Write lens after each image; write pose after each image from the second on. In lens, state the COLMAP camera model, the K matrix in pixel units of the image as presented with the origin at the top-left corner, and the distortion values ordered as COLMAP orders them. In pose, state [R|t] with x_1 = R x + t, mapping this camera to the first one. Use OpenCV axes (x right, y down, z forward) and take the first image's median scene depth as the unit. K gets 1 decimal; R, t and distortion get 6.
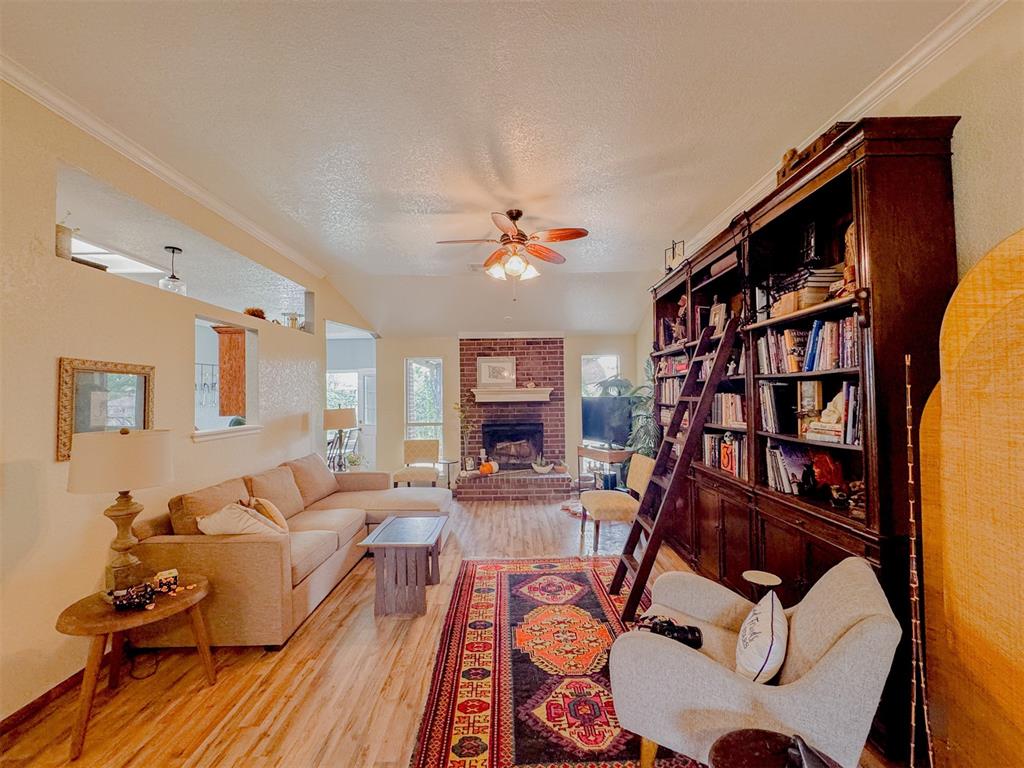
lens RADIAL K [[413.9, 0, 507.9], [0, 413.9, 385.0], [0, 0, 1]] dist [-0.002405, 0.000950]
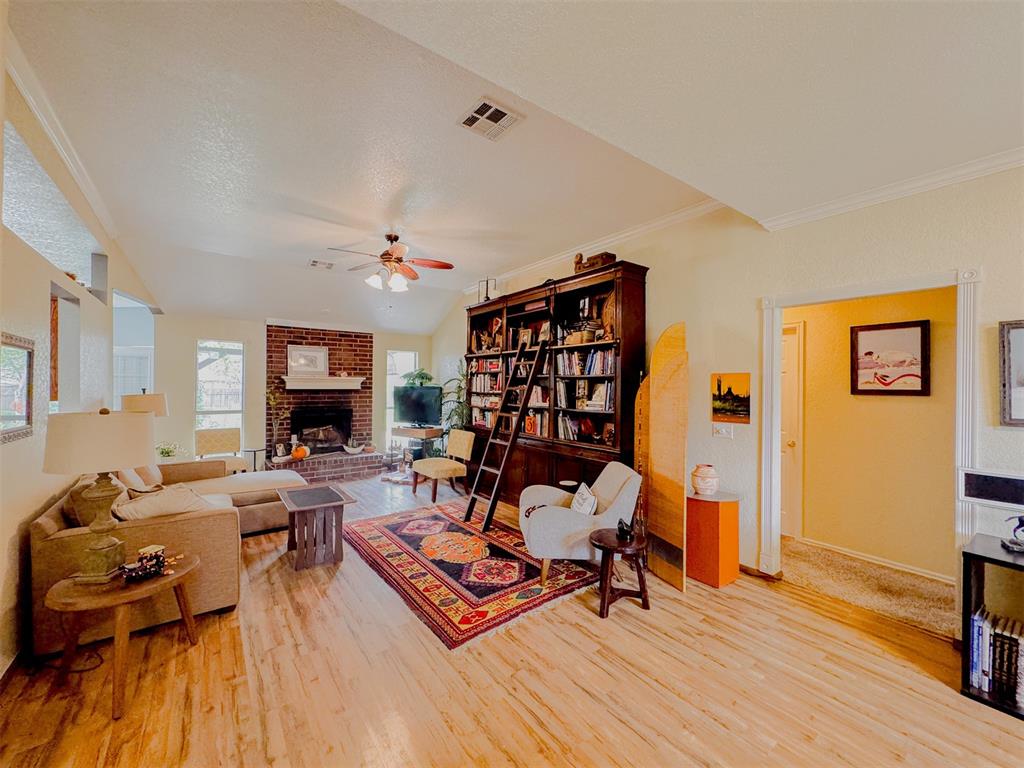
lens RADIAL K [[413.9, 0, 483.6], [0, 413.9, 382.5], [0, 0, 1]] dist [-0.002405, 0.000950]
pose [[0.824118, 0.024002, 0.565910, -0.500309], [-0.033643, 0.999412, 0.006605, 0.004368], [-0.565419, -0.024482, 0.824441, -0.210609]]
